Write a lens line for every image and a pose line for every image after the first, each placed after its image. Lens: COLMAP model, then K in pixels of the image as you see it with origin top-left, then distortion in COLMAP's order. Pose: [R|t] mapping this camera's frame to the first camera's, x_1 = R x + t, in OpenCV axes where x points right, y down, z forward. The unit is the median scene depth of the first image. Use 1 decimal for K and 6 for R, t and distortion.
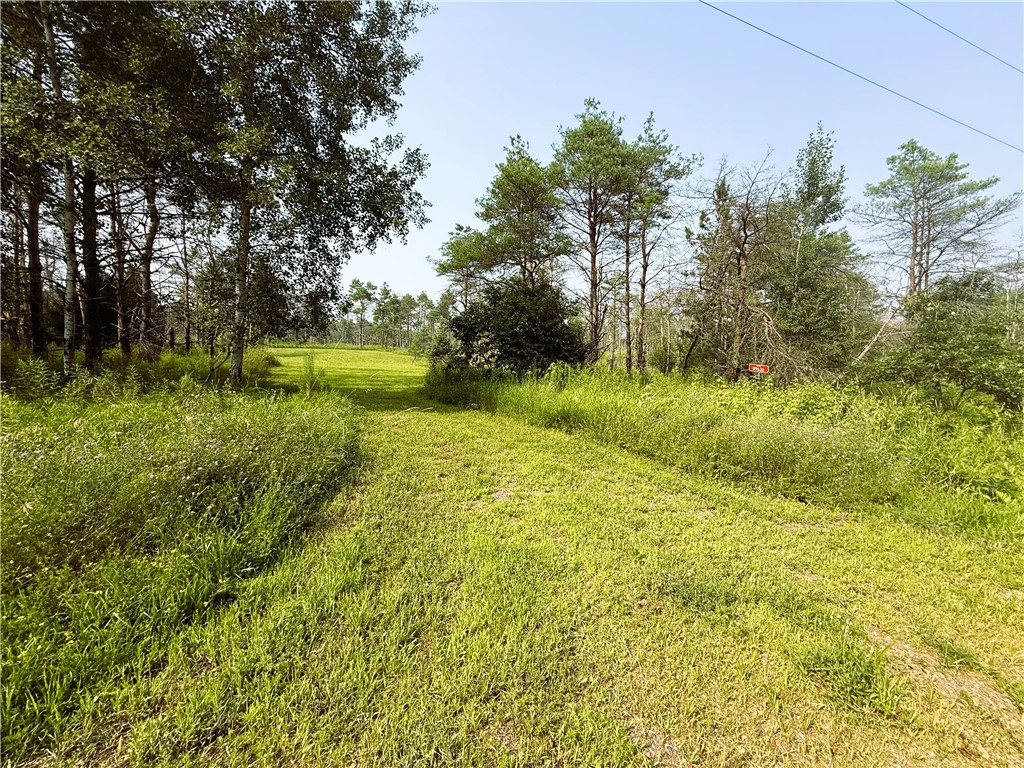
lens RADIAL K [[404.5, 0, 508.1], [0, 404.5, 381.6], [0, 0, 1]] dist [-0.003563, 0.000155]
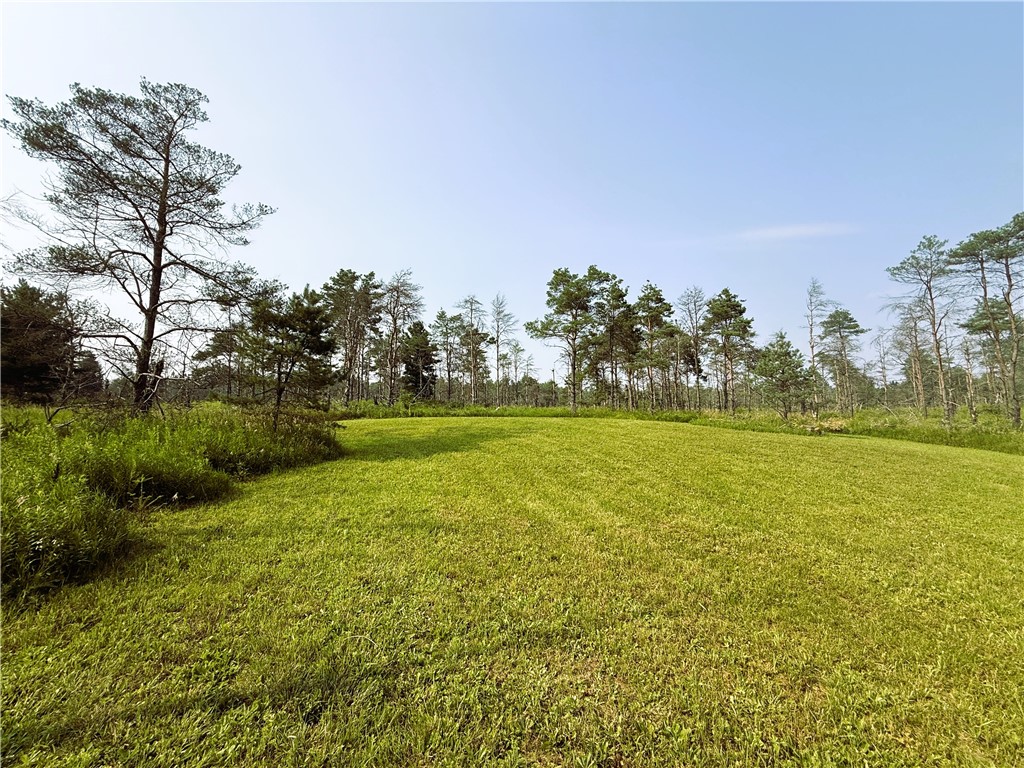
lens RADIAL K [[404.5, 0, 506.0], [0, 404.5, 382.7], [0, 0, 1]] dist [-0.003563, 0.000155]
pose [[0.941240, -0.047300, -0.334410, -1.374186], [-0.002427, 0.989172, -0.146742, -0.242262], [0.337730, 0.138931, 0.930933, 2.674904]]
